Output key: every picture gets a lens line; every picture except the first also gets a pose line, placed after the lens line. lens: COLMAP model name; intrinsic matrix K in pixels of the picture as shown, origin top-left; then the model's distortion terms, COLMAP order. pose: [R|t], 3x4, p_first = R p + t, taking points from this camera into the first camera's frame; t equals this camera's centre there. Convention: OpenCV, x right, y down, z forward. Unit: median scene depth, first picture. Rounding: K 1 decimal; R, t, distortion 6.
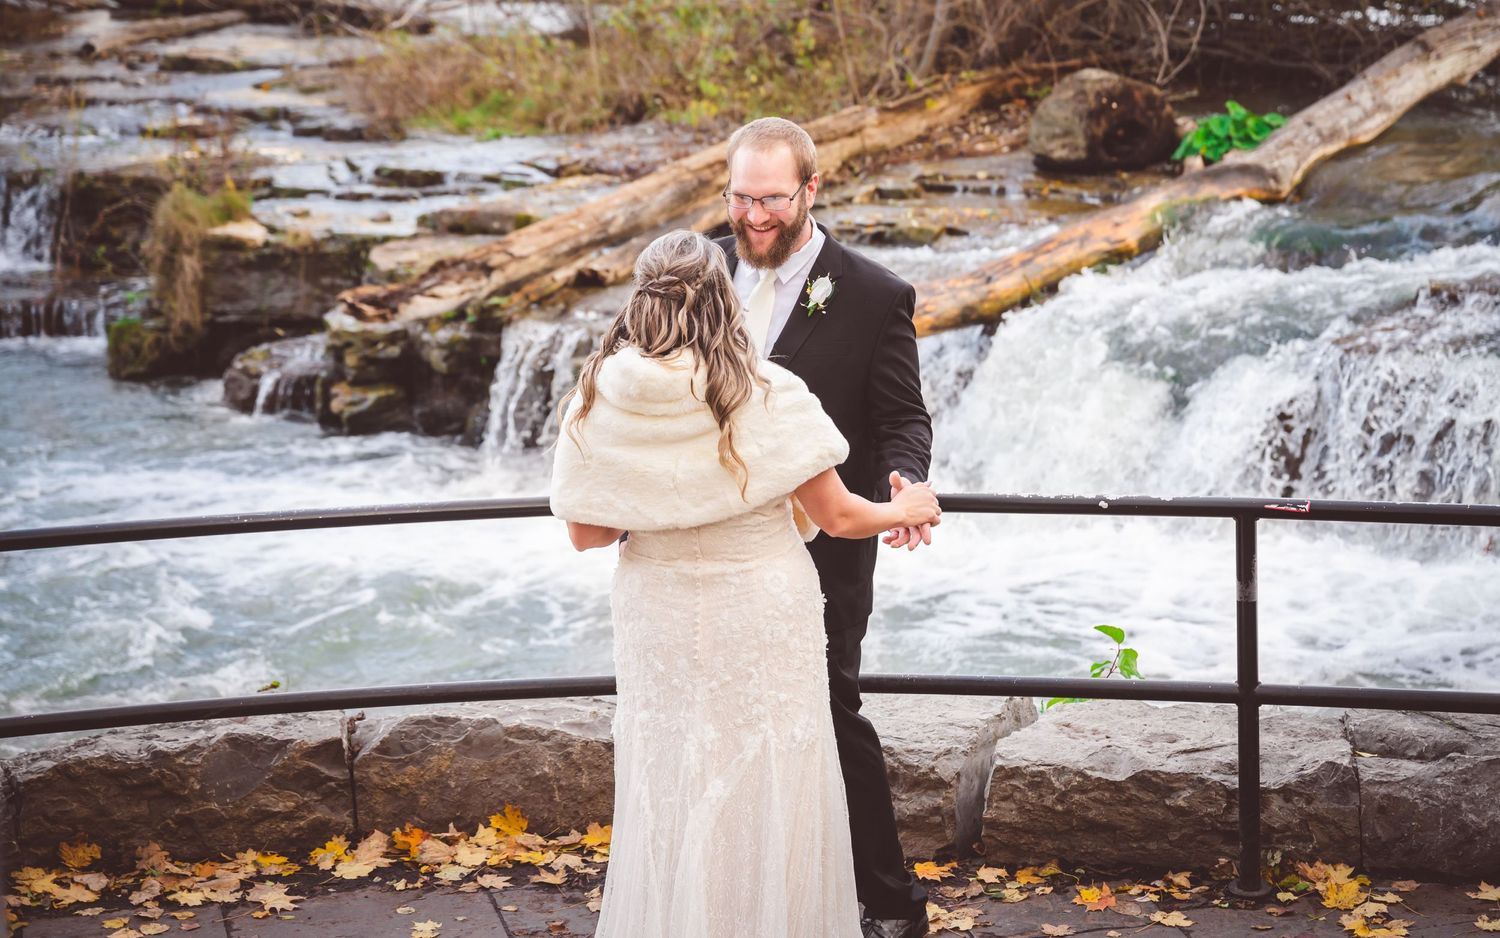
lens RADIAL K [[3373.6, 0, 845.1], [0, 3373.6, 327.0], [0, 0, 1]] dist [0.009779, -0.057012]
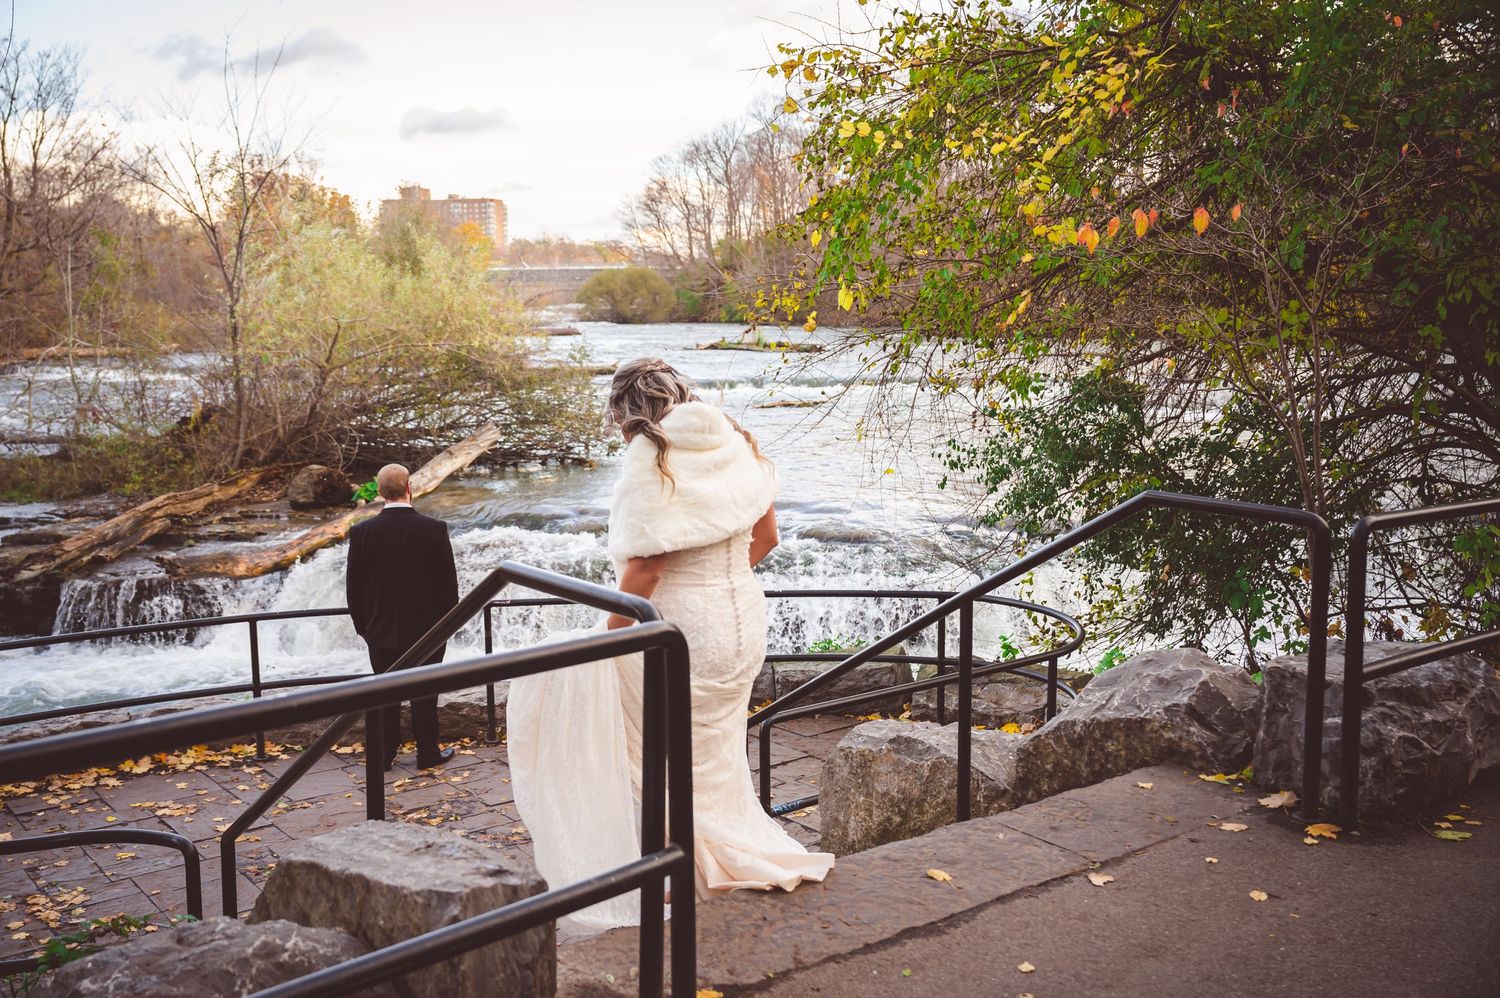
lens RADIAL K [[1470.2, 0, 750.0], [0, 1470.2, 499.0], [0, 0, 1]] dist [-0.005954, 0.002636]
pose [[0.916392, -0.031491, 0.399042, -0.062196], [0.053937, 0.997523, -0.045145, 0.012210], [-0.396632, 0.062894, 0.915821, -0.083065]]
